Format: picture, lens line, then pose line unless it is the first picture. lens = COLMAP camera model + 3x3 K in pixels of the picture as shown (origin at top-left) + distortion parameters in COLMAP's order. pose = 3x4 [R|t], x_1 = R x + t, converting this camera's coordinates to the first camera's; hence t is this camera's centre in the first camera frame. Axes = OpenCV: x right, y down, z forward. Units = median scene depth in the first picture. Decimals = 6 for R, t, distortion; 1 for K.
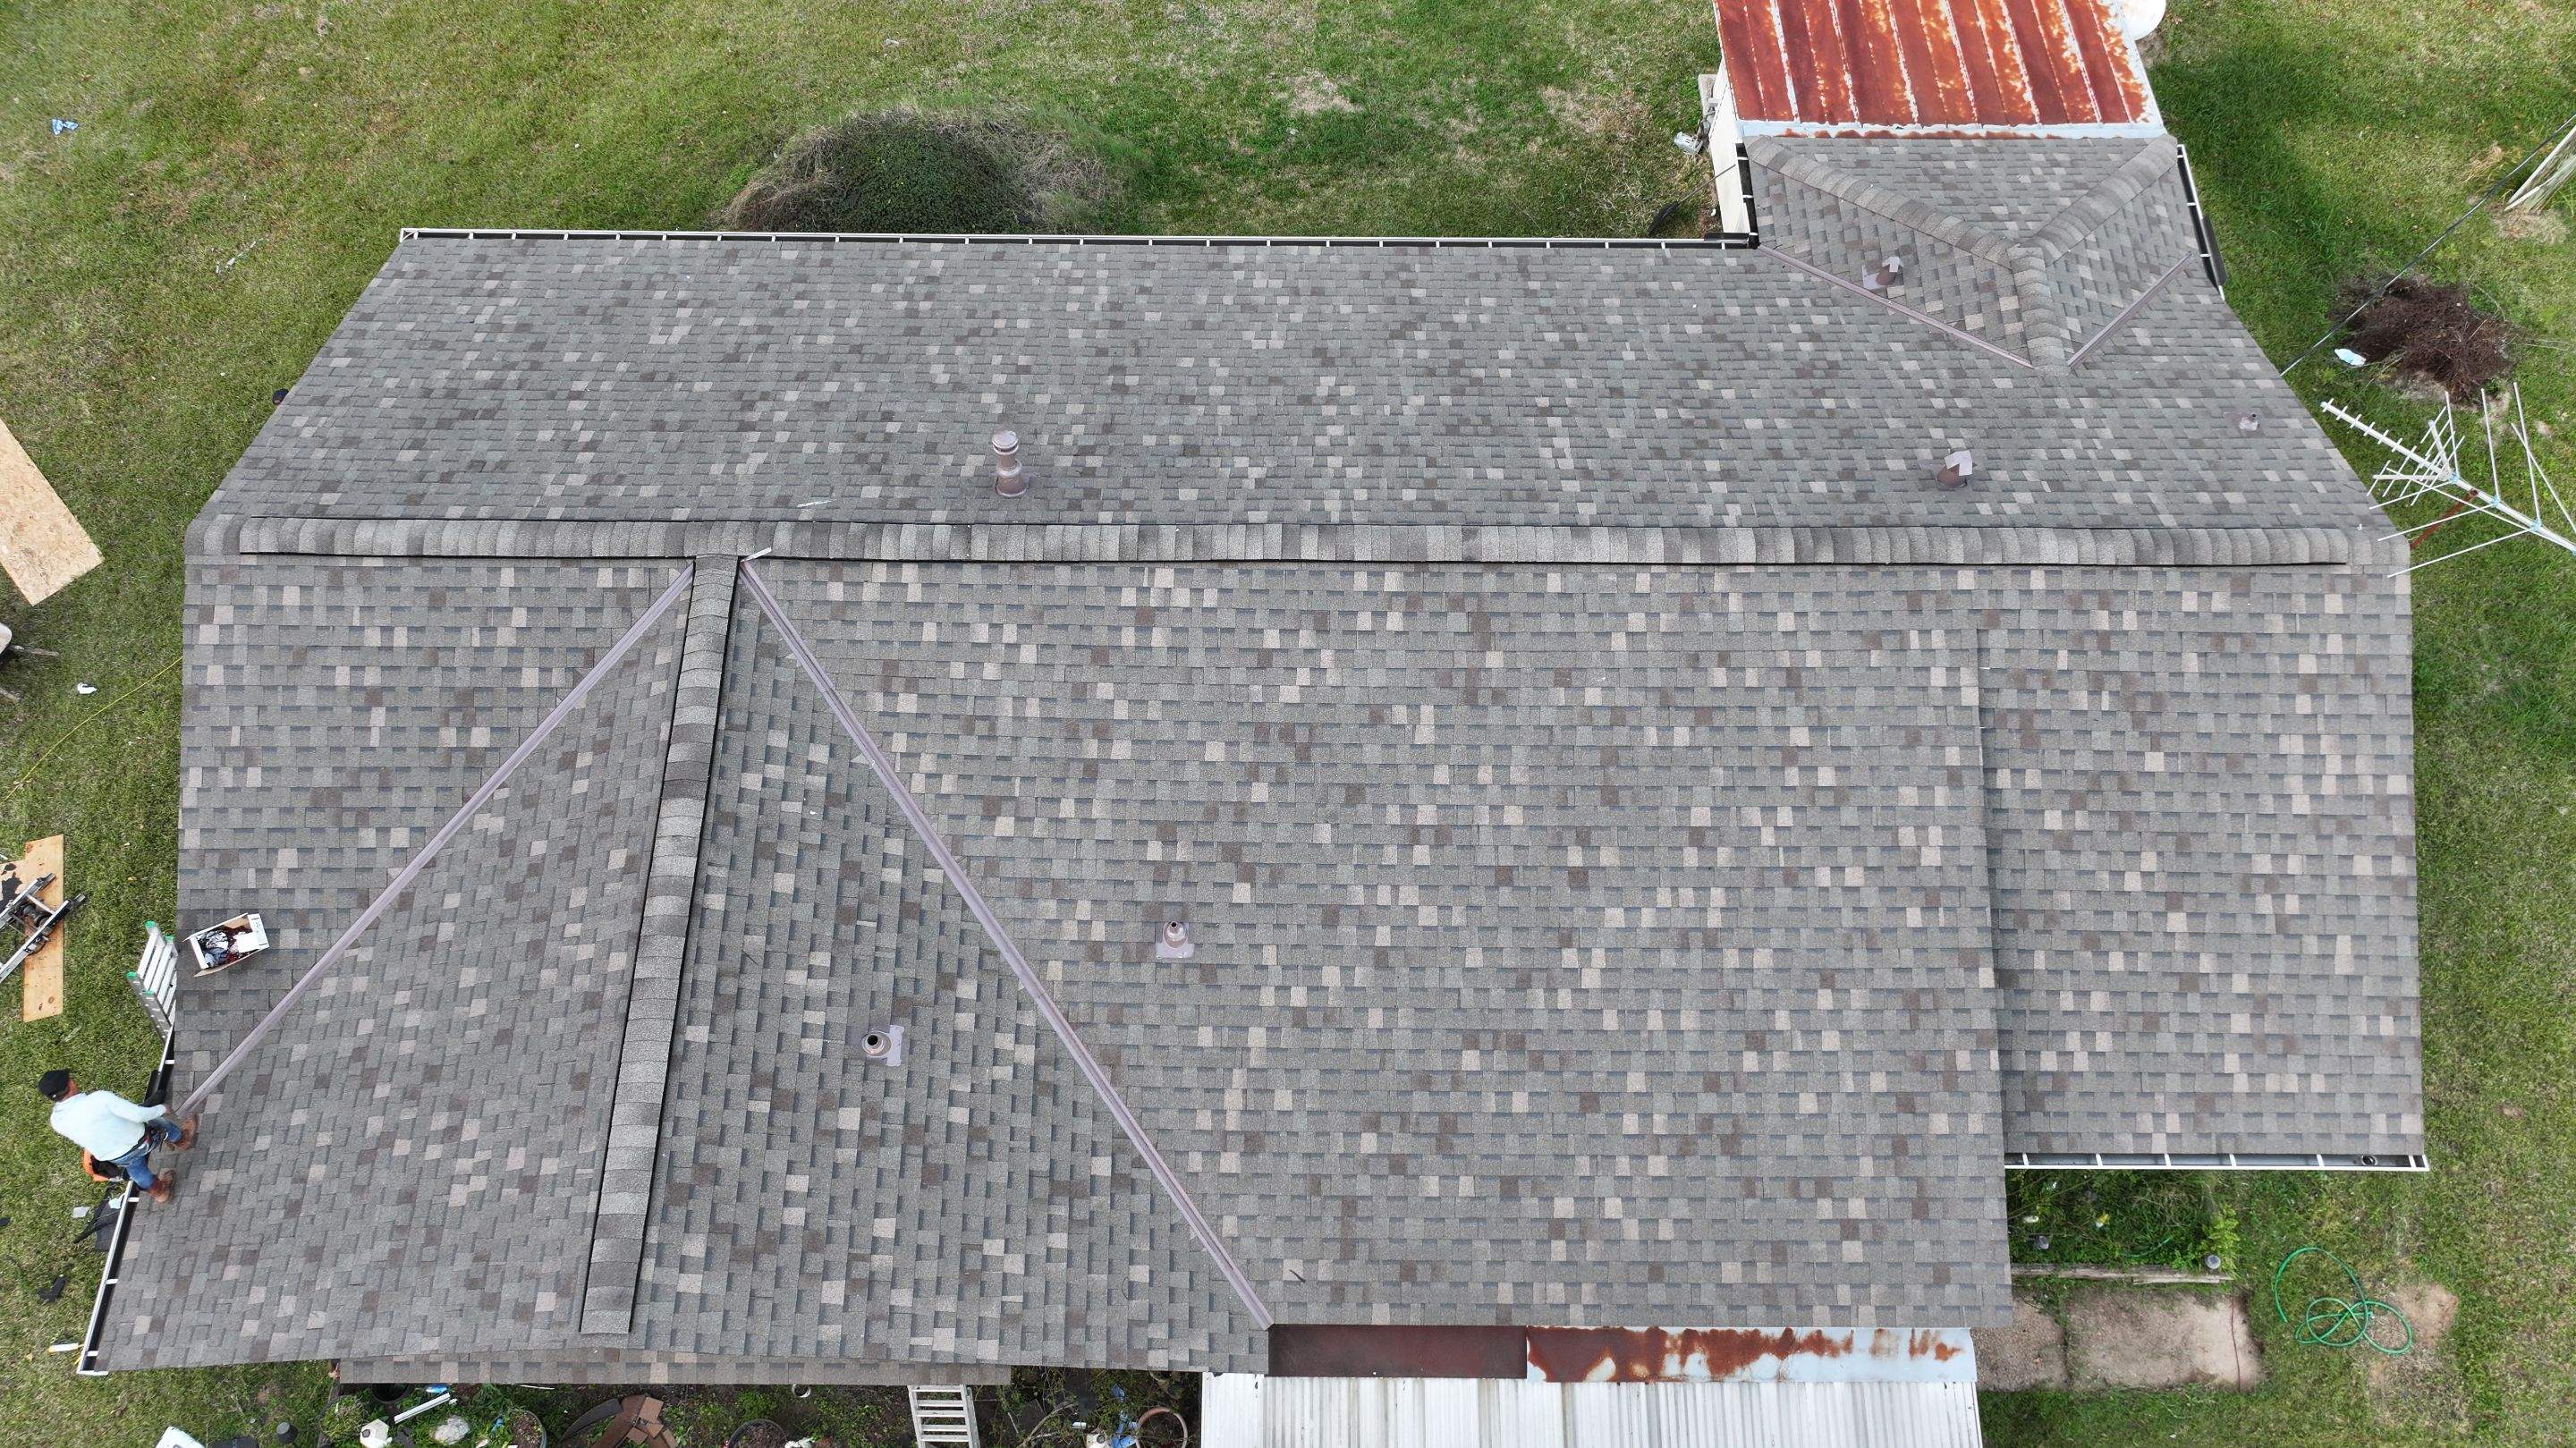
lens RADIAL K [[1804.5, 0, 1288.1], [0, 1804.5, 716.5], [0, 0, 1]] dist [0.006443, 0.006523]
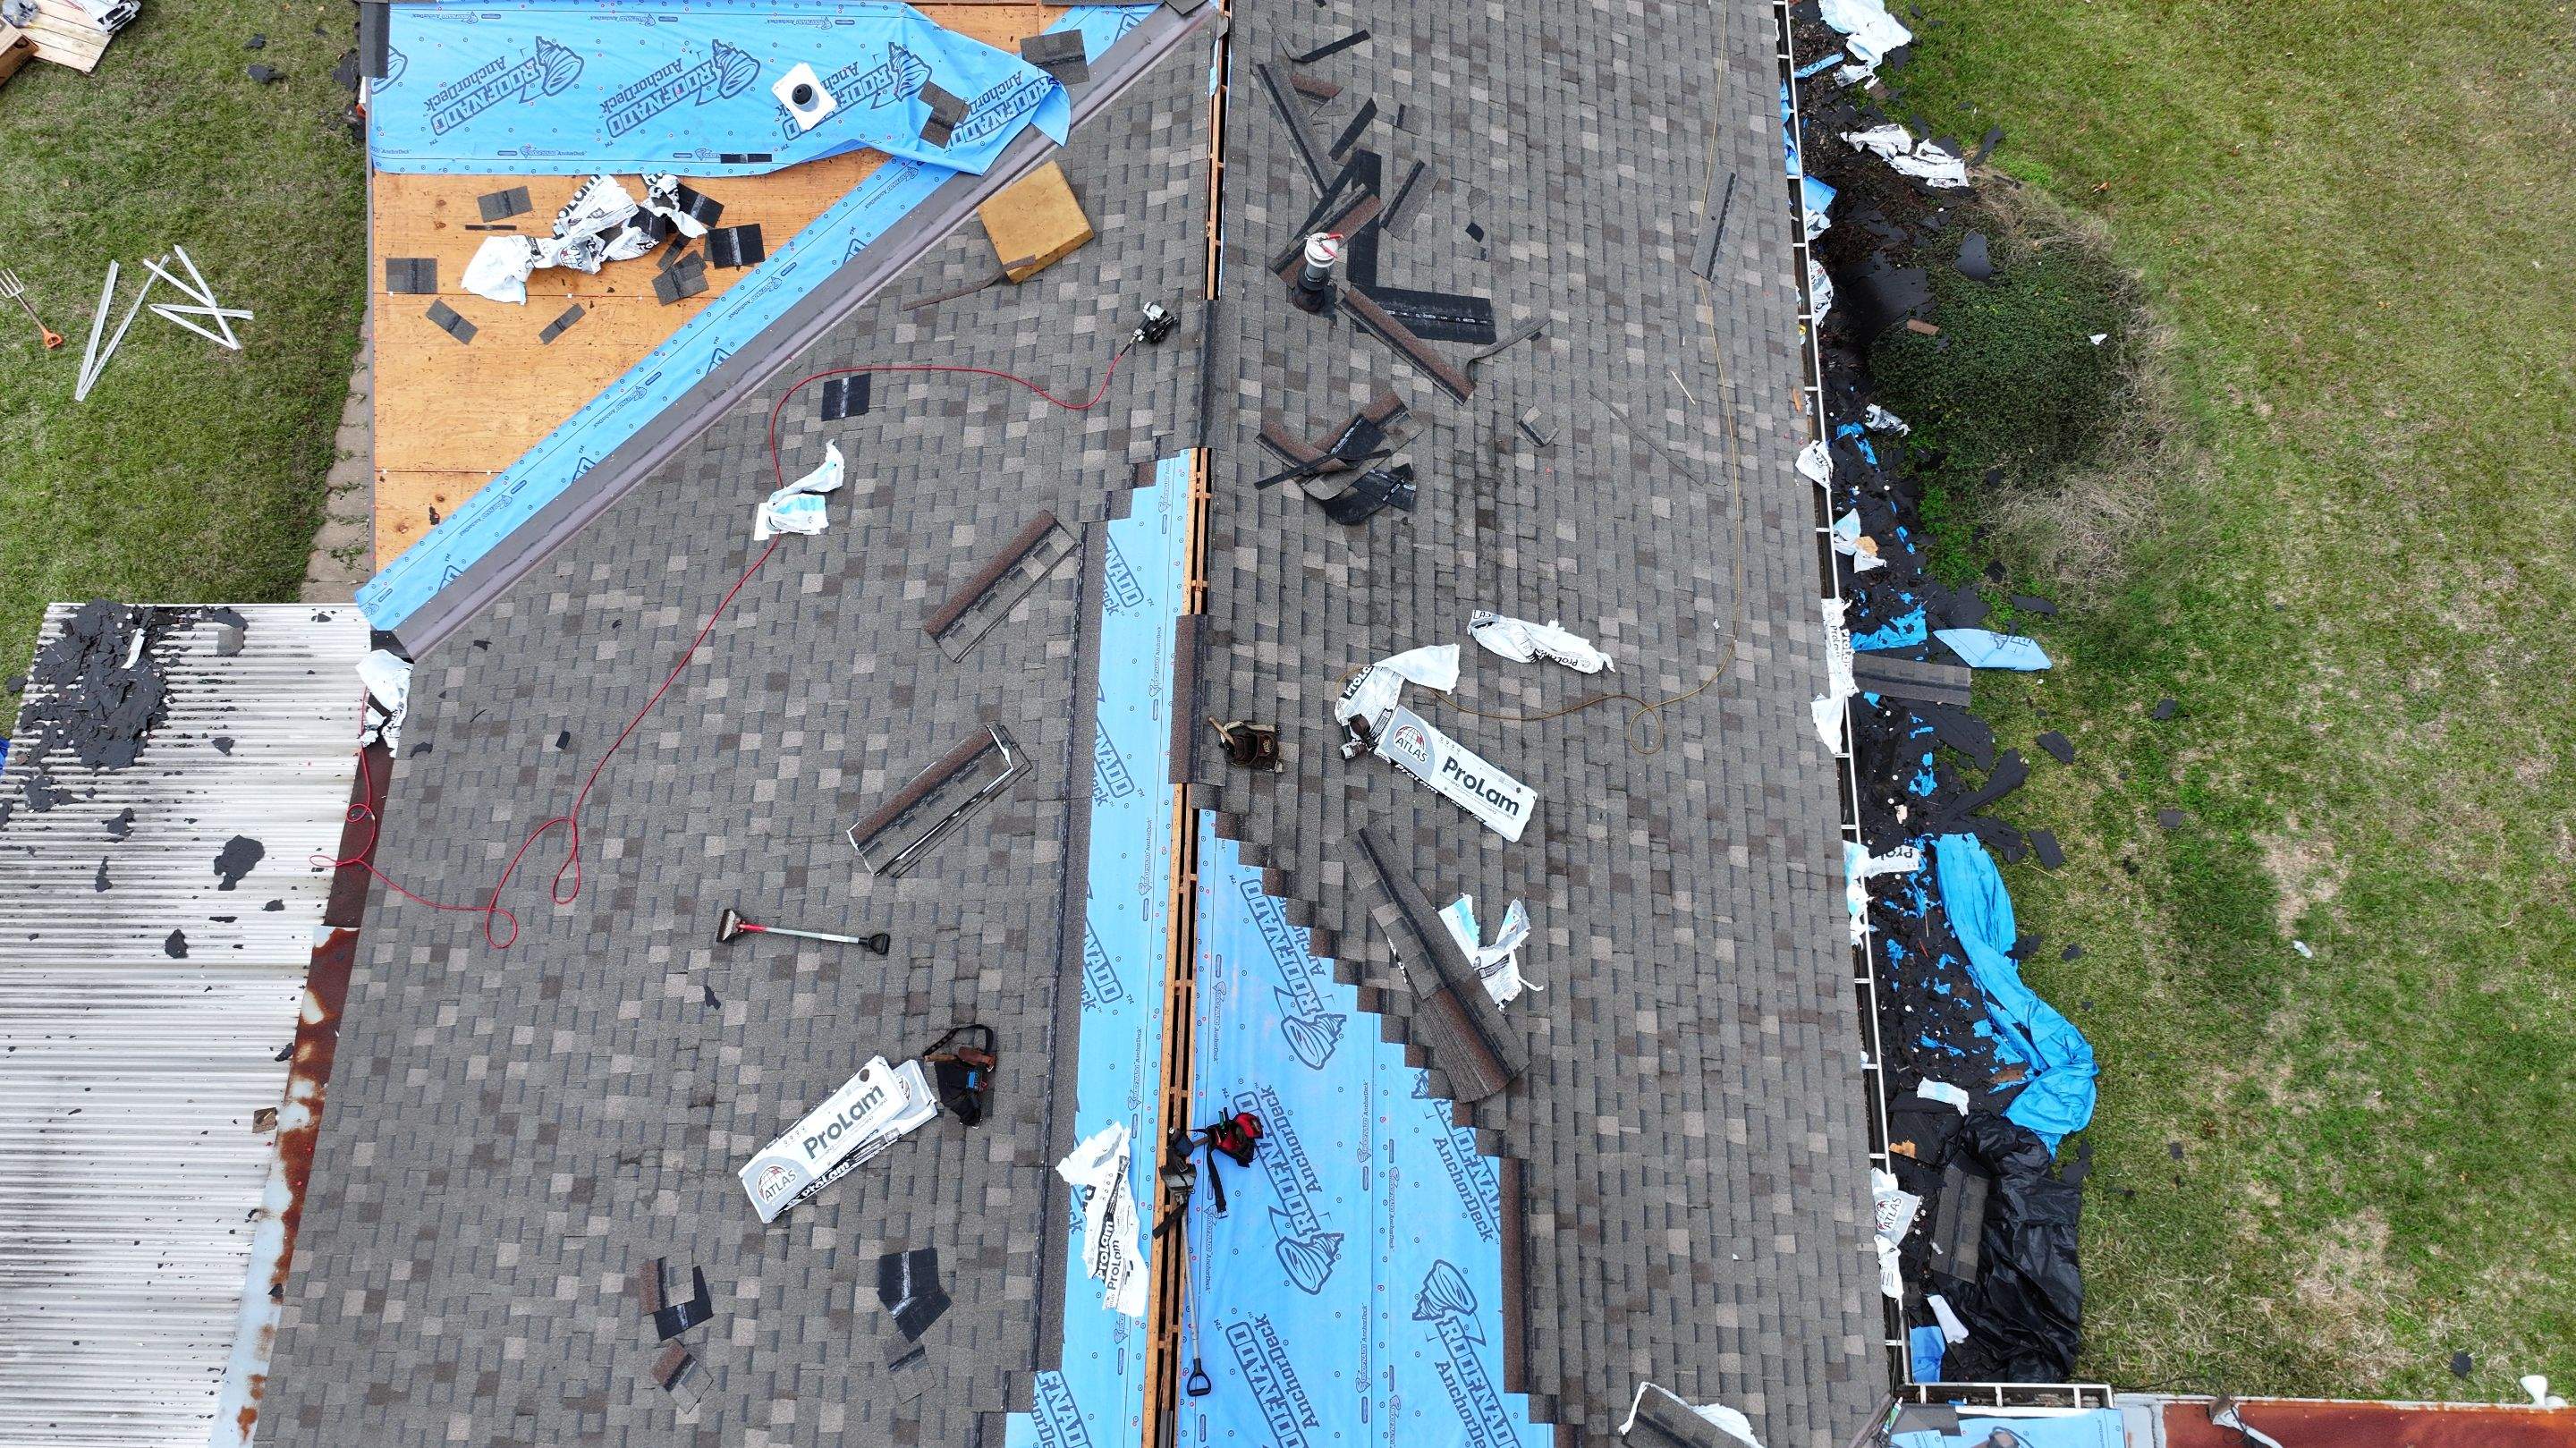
lens RADIAL K [[1808.6, 0, 1293.9], [0, 1808.6, 709.1], [0, 0, 1]] dist [0.002093, -0.002964]
pose [[-0.017281, 0.939095, -0.343223, 0.324201], [-0.908057, 0.128937, 0.398506, -0.448930], [0.418489, 0.318553, 0.850524, 0.375799]]
